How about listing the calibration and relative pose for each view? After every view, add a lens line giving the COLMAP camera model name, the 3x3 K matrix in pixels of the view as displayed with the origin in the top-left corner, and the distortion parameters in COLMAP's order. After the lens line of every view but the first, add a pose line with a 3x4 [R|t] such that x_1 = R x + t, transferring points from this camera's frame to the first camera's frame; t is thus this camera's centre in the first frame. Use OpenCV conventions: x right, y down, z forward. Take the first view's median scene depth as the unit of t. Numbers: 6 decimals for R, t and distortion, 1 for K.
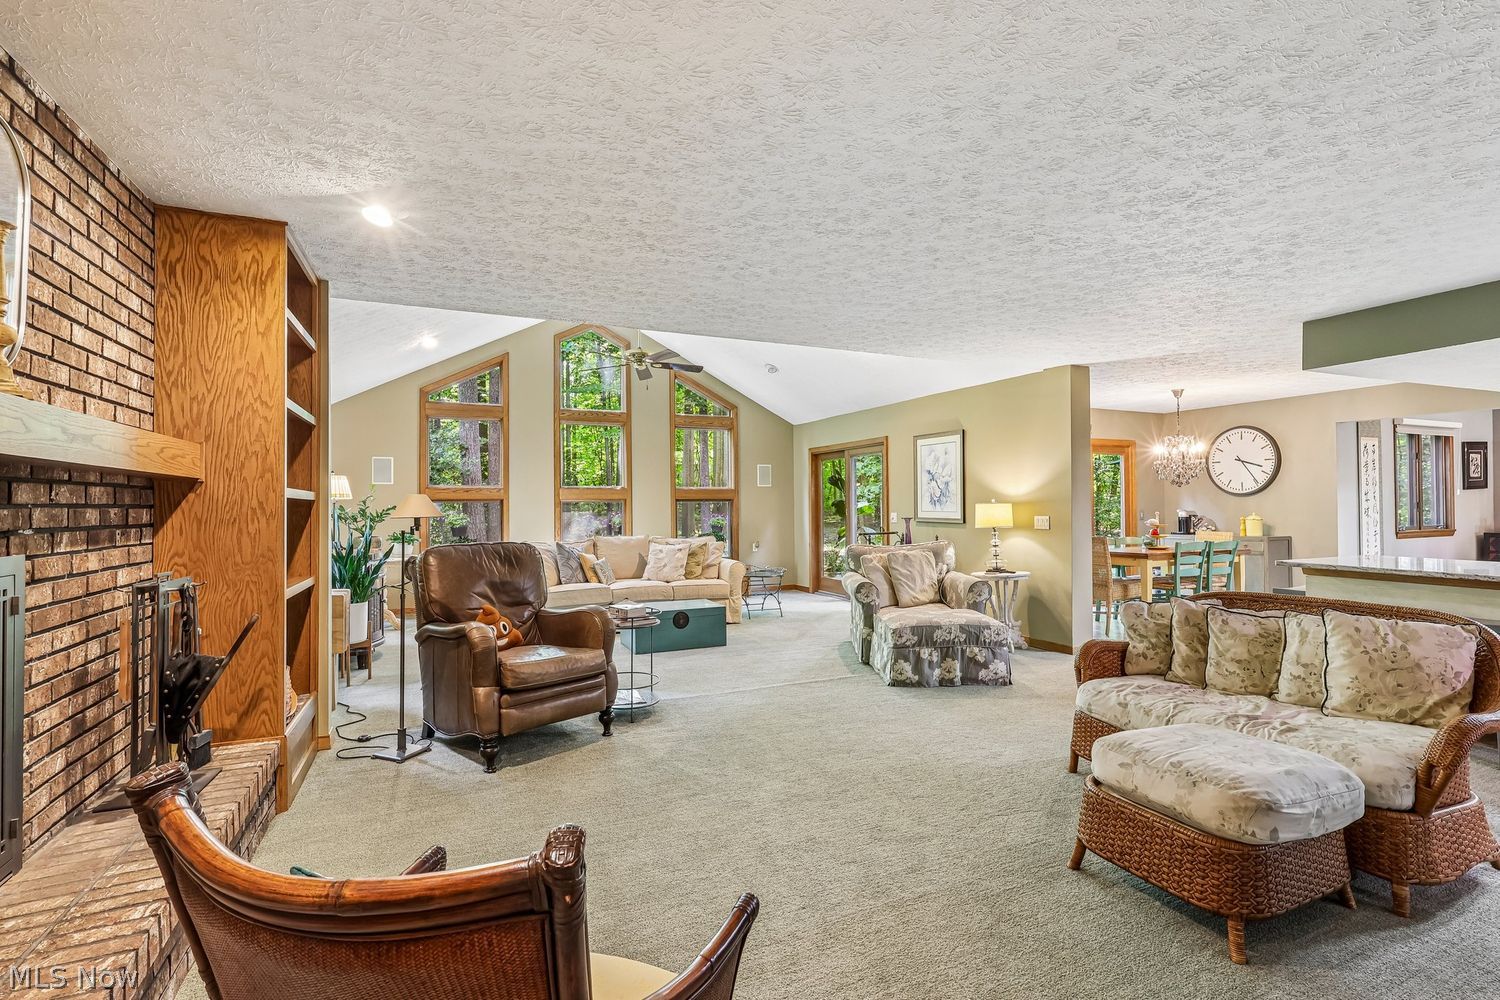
lens RADIAL K [[692.3, 0, 746.5], [0, 692.3, 496.5], [0, 0, 1]] dist [-0.004863, 0.003198]
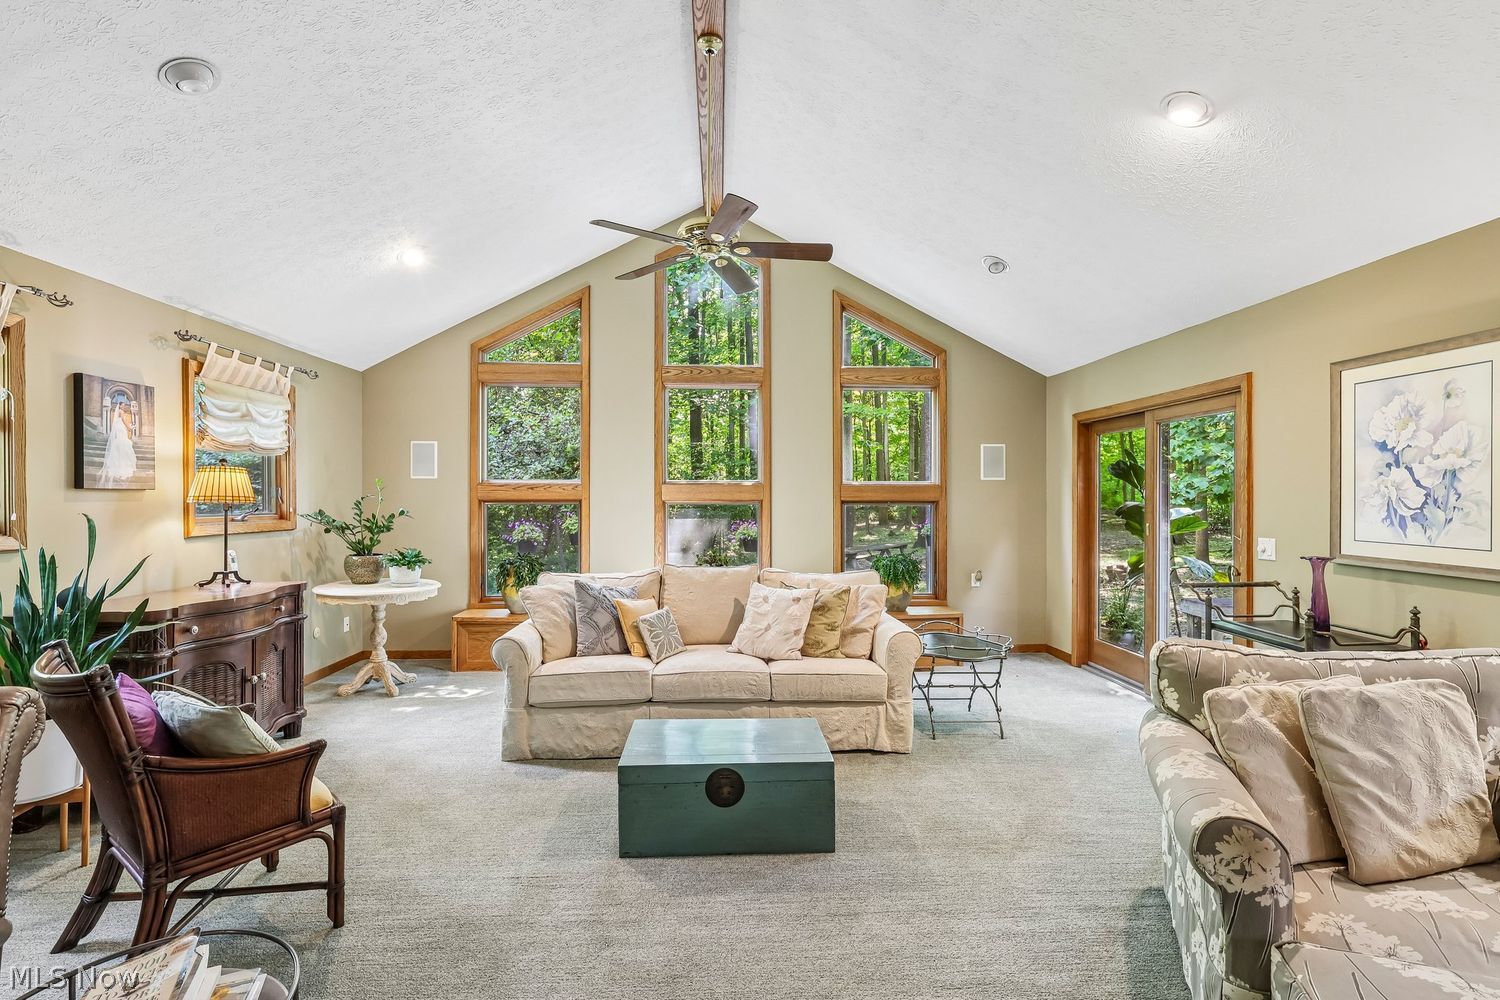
lens RADIAL K [[692.3, 0, 754.4], [0, 692.3, 497.8], [0, 0, 1]] dist [-0.004863, 0.003198]
pose [[0.934510, 0.007430, -0.355859, 0.064564], [-0.001978, 0.999875, 0.015682, -0.010717], [0.355931, -0.013951, 0.934408, 0.496993]]
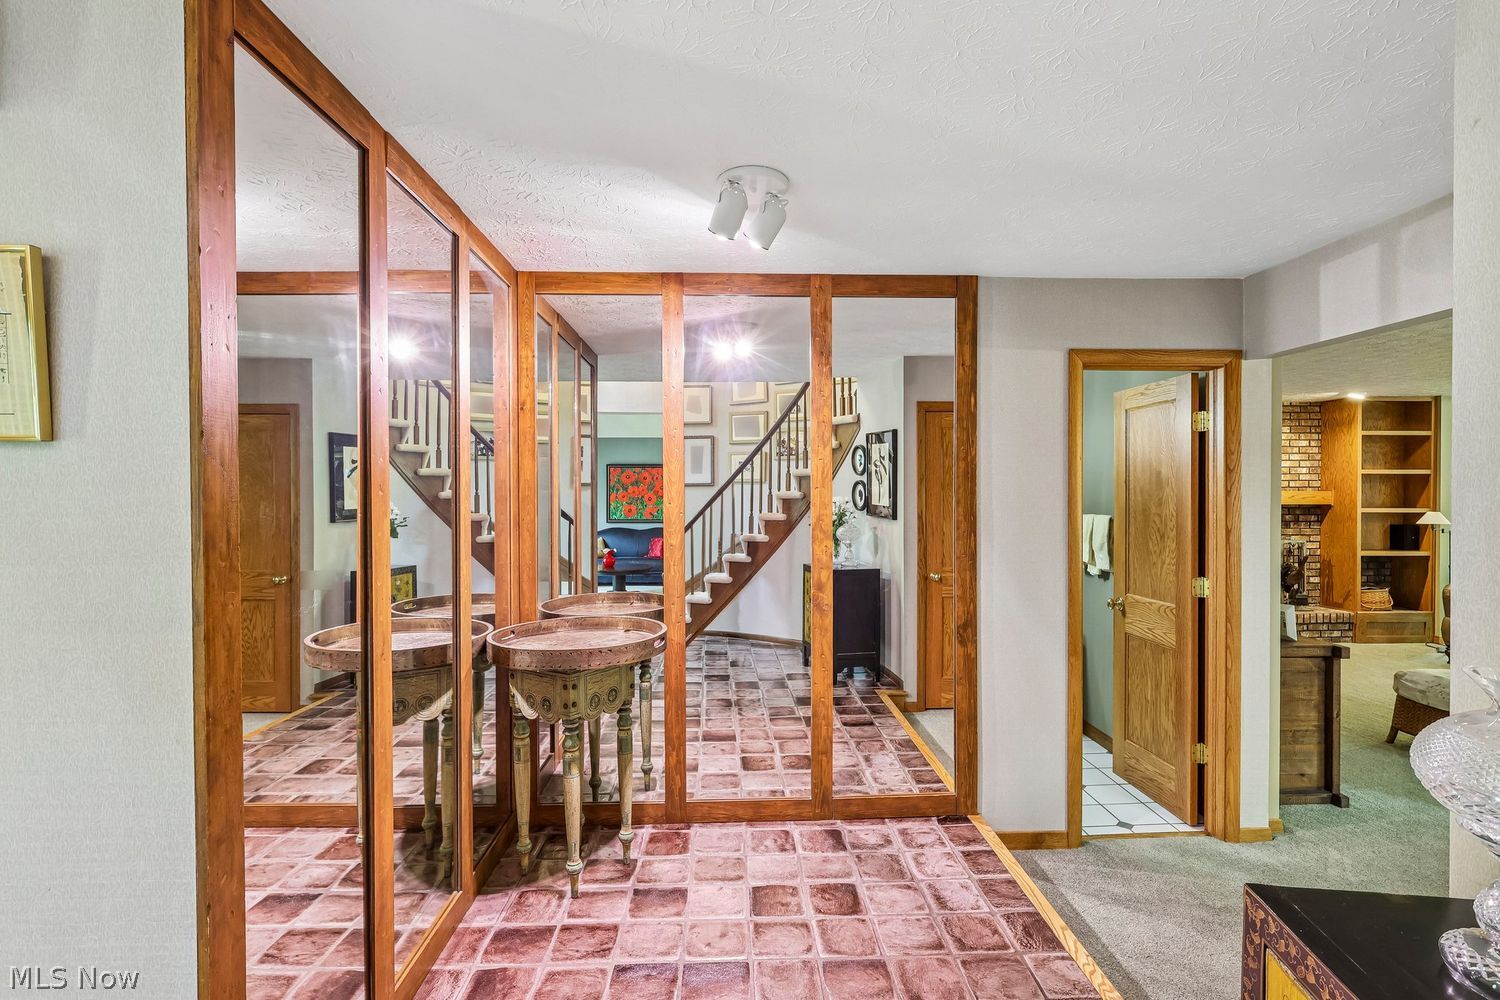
lens RADIAL K [[692.3, 0, 775.6], [0, 692.3, 501.1], [0, 0, 1]] dist [-0.004863, 0.003198]
pose [[-0.360032, 0.016993, -0.932785, 0.895957], [0.016250, 0.999797, 0.011942, -0.038860], [0.932799, -0.010858, -0.360235, -0.002849]]
